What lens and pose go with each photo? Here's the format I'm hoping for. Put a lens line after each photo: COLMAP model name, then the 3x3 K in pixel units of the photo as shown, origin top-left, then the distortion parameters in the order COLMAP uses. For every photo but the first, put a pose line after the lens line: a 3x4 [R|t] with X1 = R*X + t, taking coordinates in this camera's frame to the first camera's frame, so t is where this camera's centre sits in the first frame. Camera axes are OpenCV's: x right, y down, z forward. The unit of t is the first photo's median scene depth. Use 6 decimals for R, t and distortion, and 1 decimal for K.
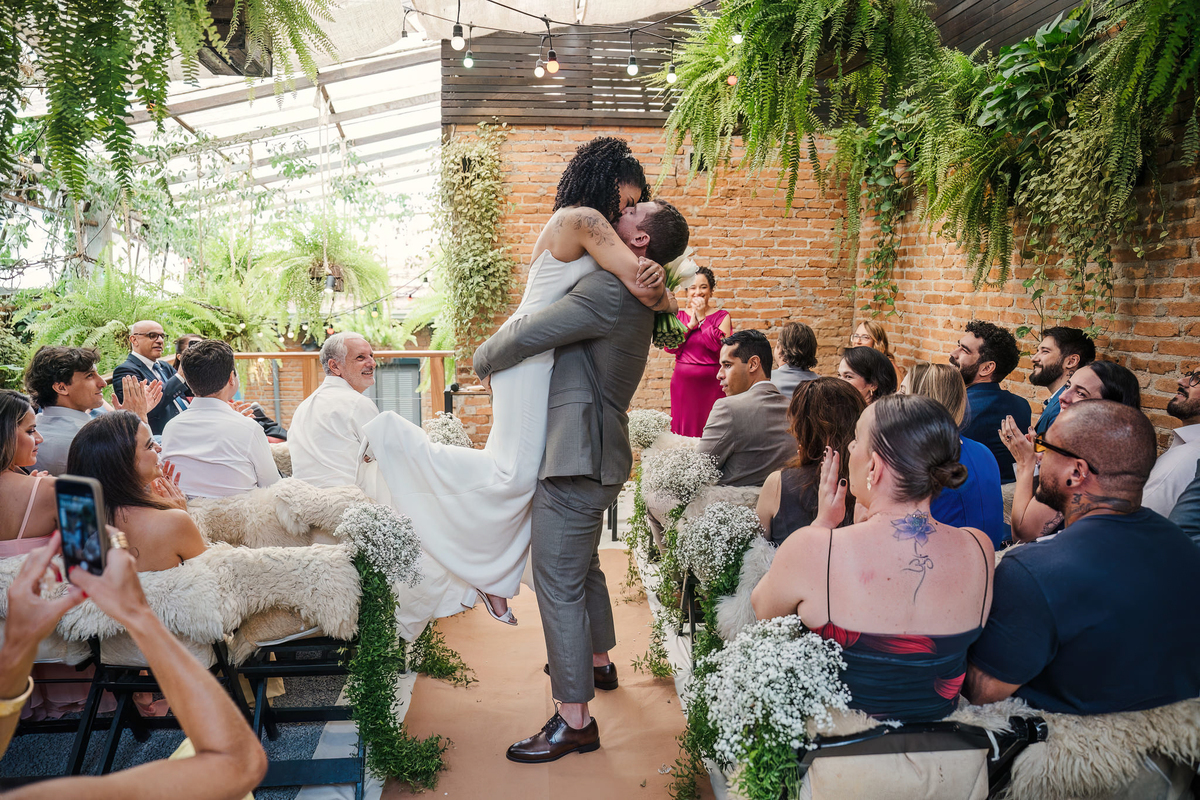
lens RADIAL K [[823.6, 0, 594.5], [0, 823.6, 404.0], [0, 0, 1]] dist [-0.140989, 0.105974]
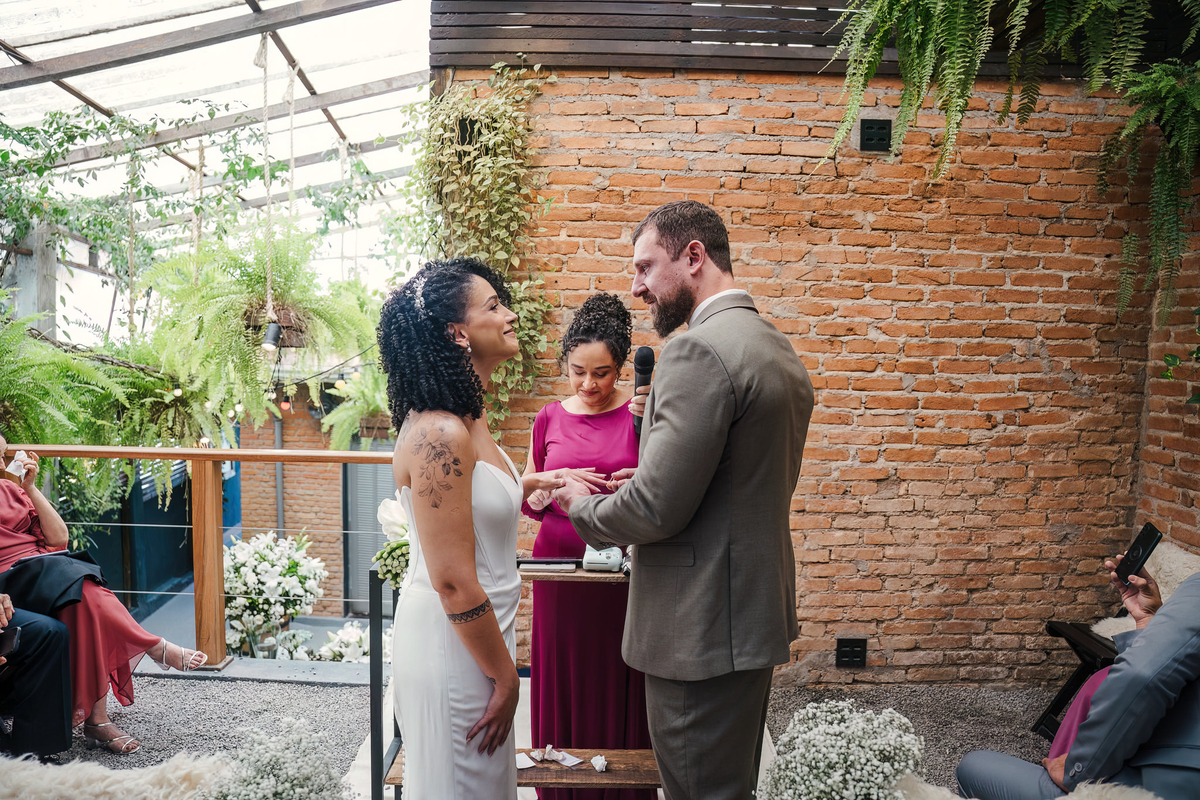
lens RADIAL K [[846.5, 0, 592.4], [0, 846.5, 402.9], [0, 0, 1]] dist [-0.151898, 0.108206]
pose [[0.995356, 0.023130, -0.093439, -0.011542], [-0.029698, 0.997138, -0.069527, -0.065110], [0.091563, 0.071979, 0.993194, 0.426646]]
